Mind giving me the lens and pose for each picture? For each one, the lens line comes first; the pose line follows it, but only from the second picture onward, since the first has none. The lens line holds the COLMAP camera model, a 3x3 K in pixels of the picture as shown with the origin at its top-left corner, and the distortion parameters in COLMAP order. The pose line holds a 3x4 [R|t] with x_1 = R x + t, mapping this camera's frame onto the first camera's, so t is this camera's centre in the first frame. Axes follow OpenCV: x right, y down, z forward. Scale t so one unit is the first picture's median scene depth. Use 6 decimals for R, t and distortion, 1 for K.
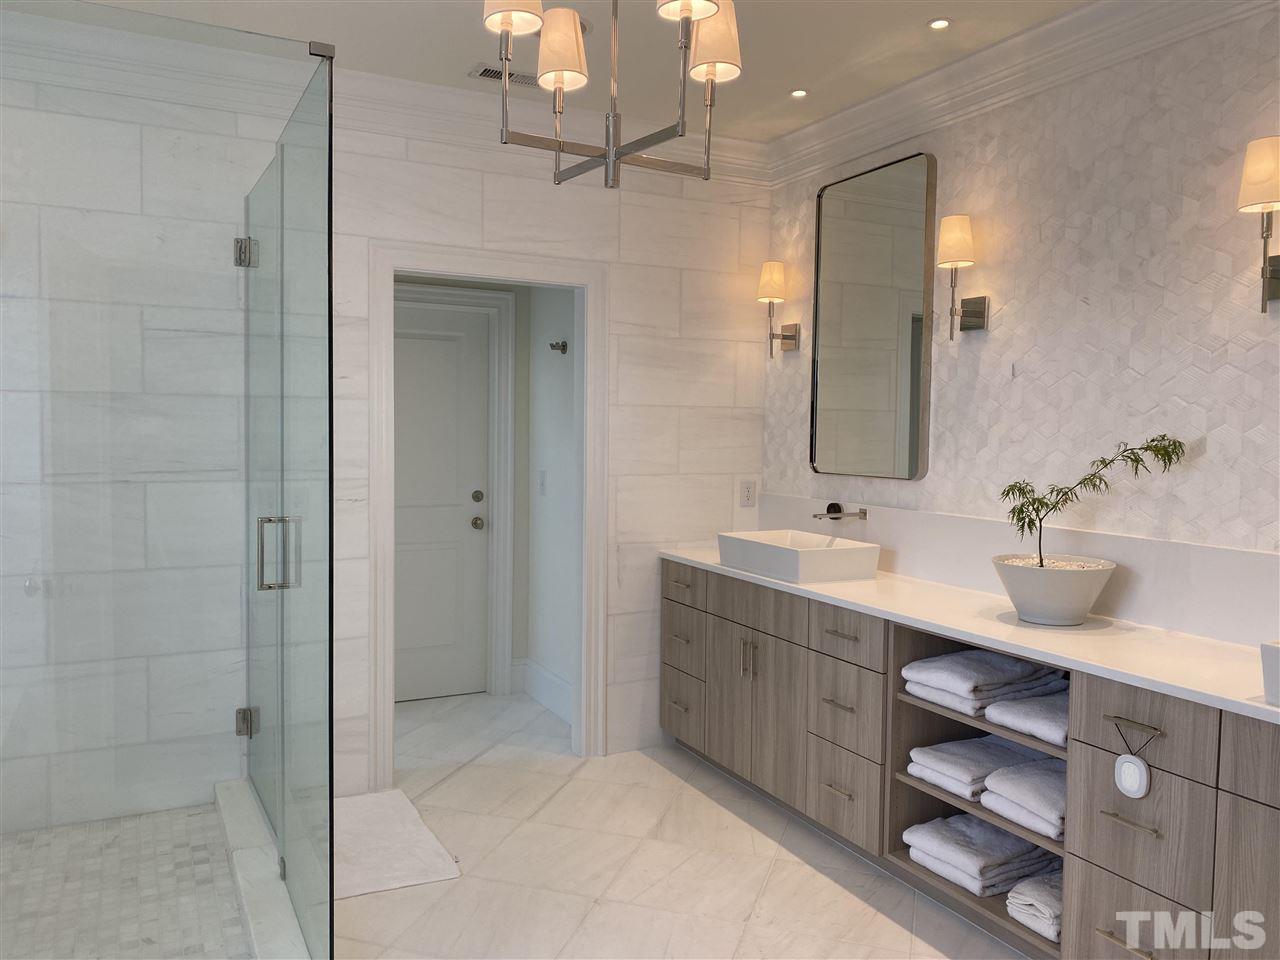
lens RADIAL K [[981.9, 0, 636.6], [0, 981.9, 476.7], [0, 0, 1]] dist [0.093919, -0.160356]
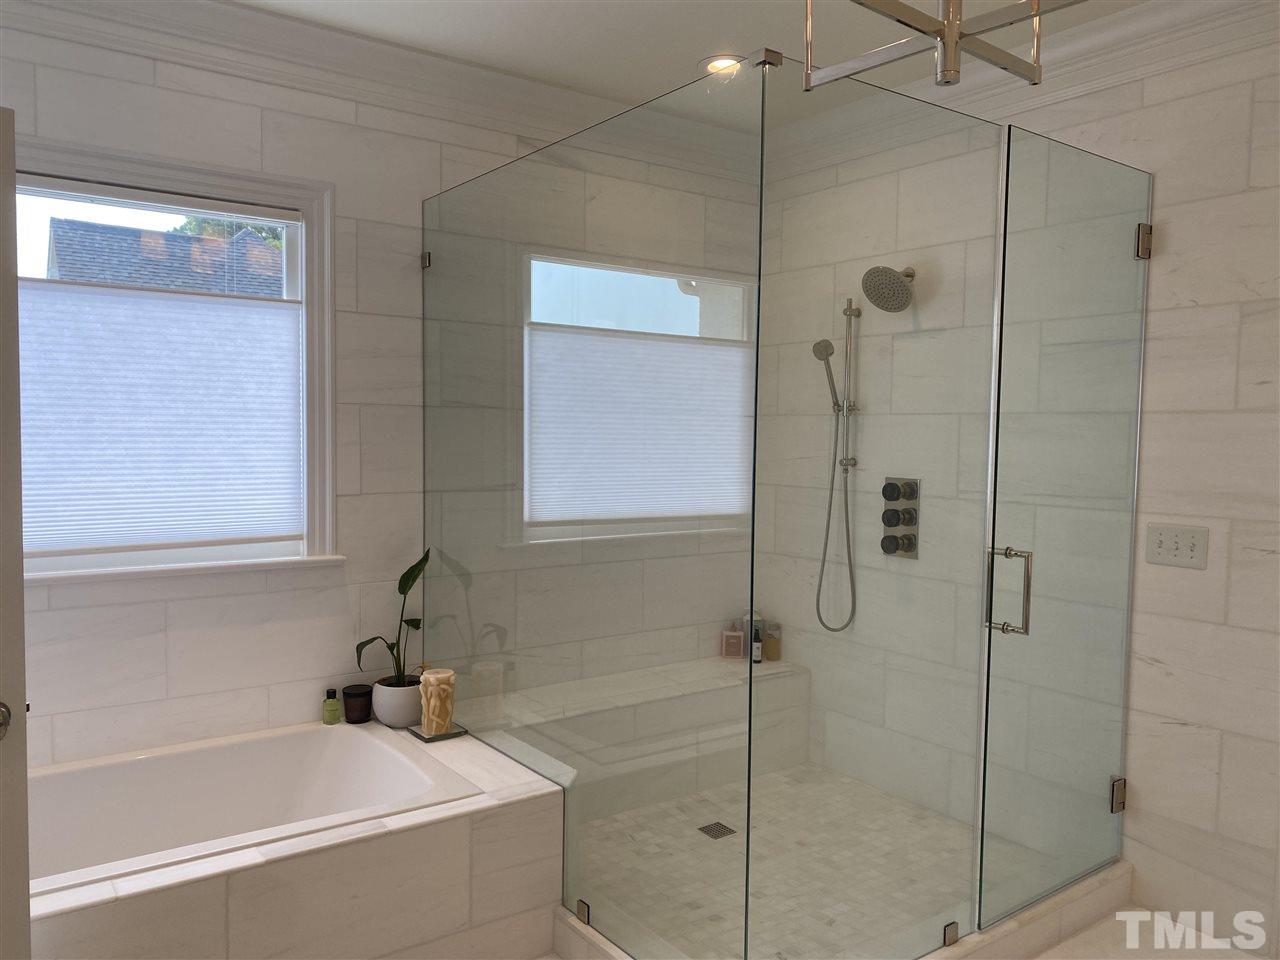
lens RADIAL K [[985.4, 0, 640.7], [0, 985.4, 486.0], [0, 0, 1]] dist [0.006497, 0.003633]
pose [[0.149237, 0.048171, -0.987627, 0.462940], [-0.065868, 0.997078, 0.038679, -0.028381], [0.986605, 0.059281, 0.151974, 0.552751]]
